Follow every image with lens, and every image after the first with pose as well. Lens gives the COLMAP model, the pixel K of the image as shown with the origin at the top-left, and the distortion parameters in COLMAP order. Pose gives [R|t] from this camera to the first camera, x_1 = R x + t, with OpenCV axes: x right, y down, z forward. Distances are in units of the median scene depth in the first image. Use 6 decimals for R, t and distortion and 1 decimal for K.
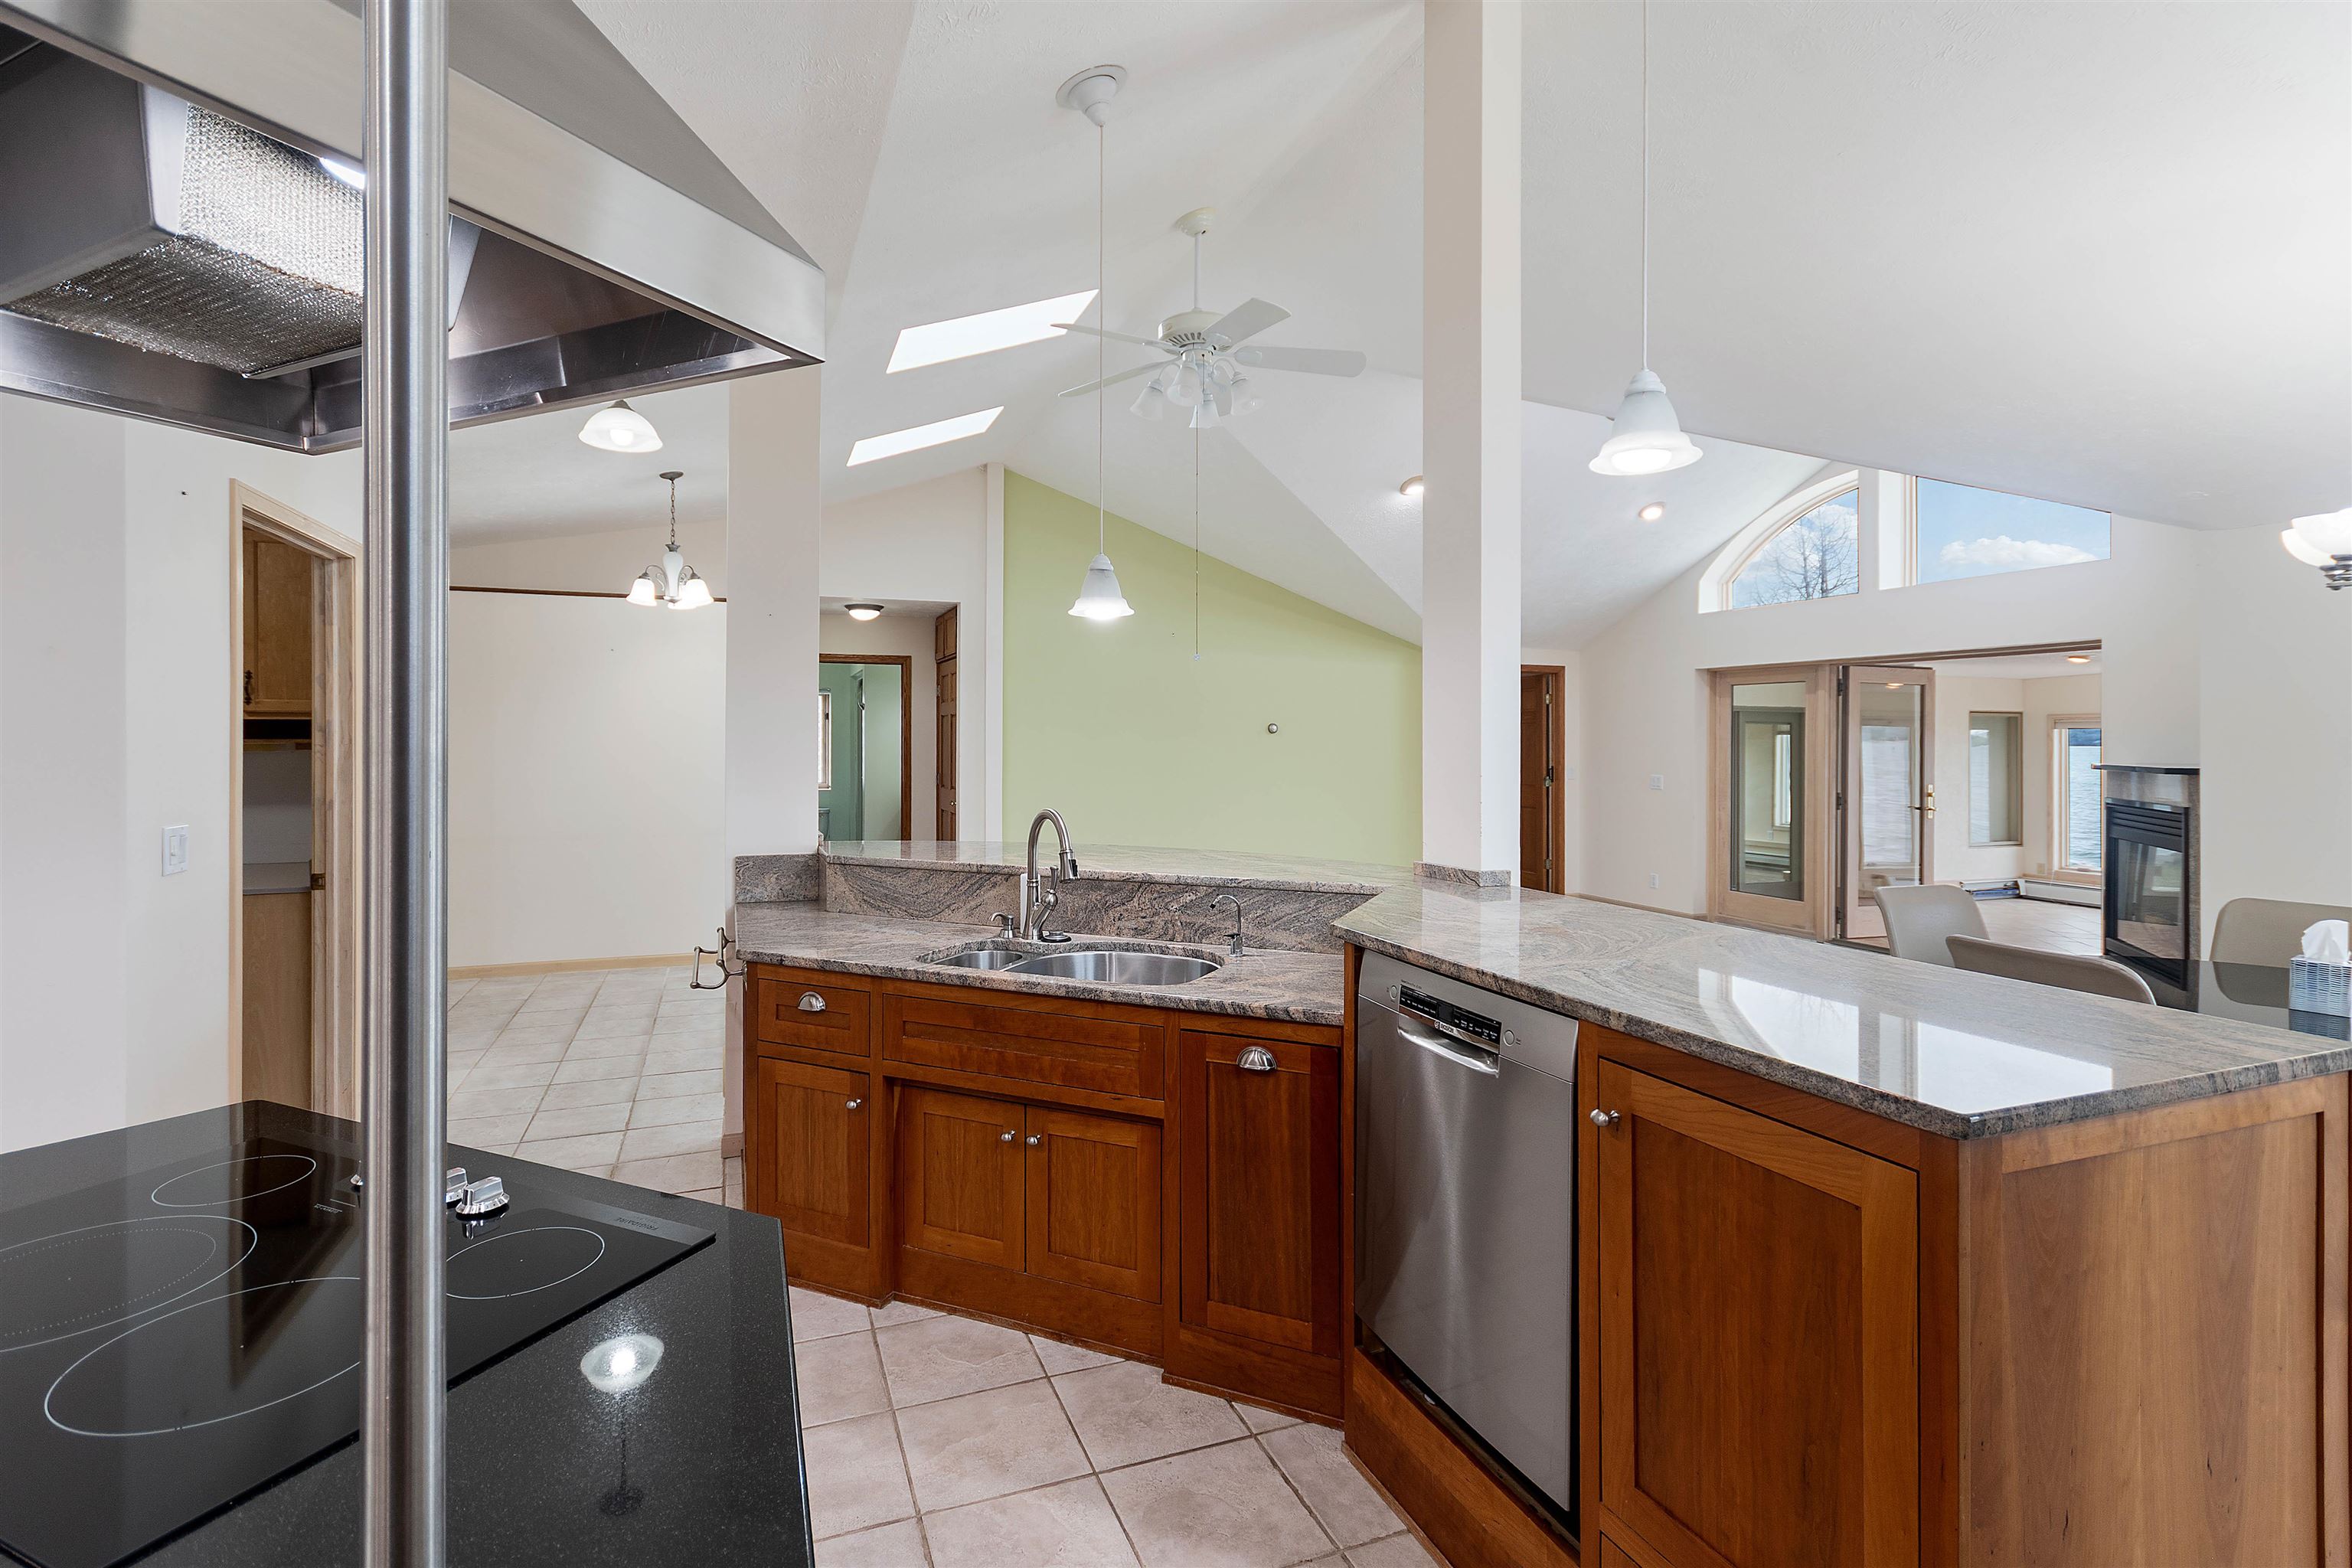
lens RADIAL K [[1051.2, 0, 1173.9], [0, 1051.2, 776.2], [0, 0, 1]] dist [0.000431, -0.000629]
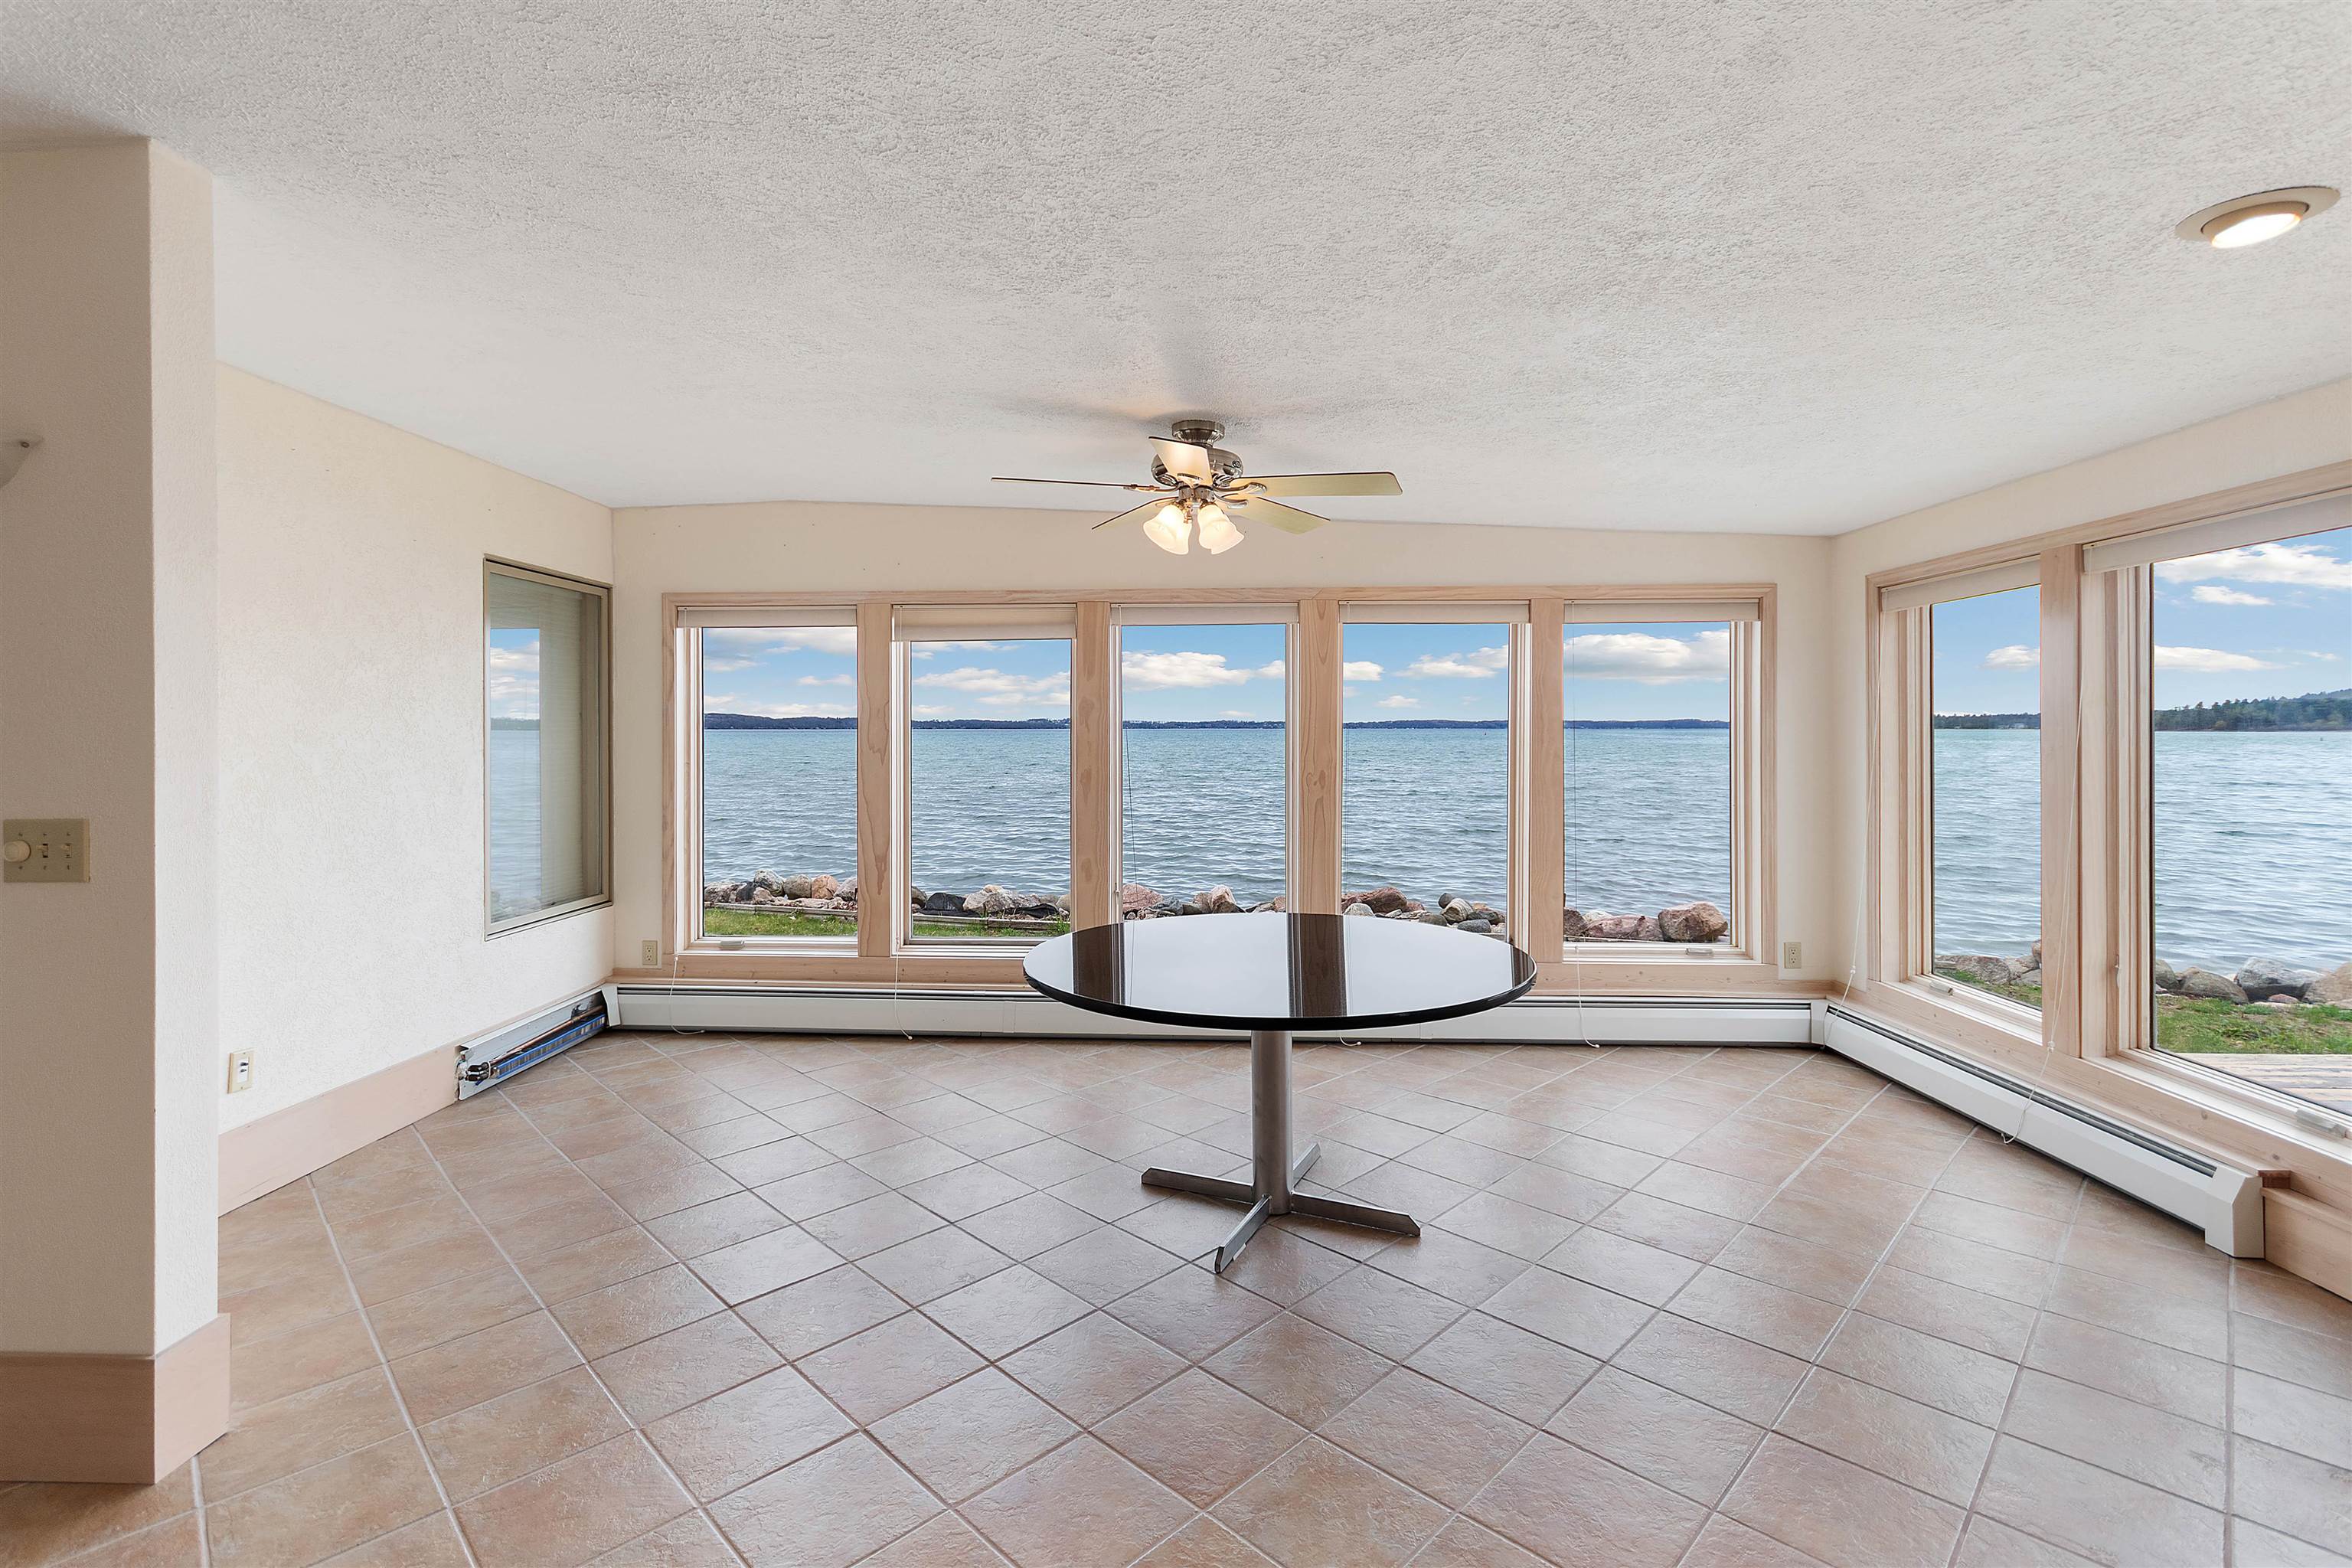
lens RADIAL K [[1051.2, 0, 1166.7], [0, 1051.2, 737.0], [0, 0, 1]] dist [0.000431, -0.000629]
pose [[0.383340, -0.000531, 0.923607, 0.511119], [0.000438, 1.000000, 0.000394, 0.000147], [-0.923607, 0.000254, 0.383340, 0.643030]]
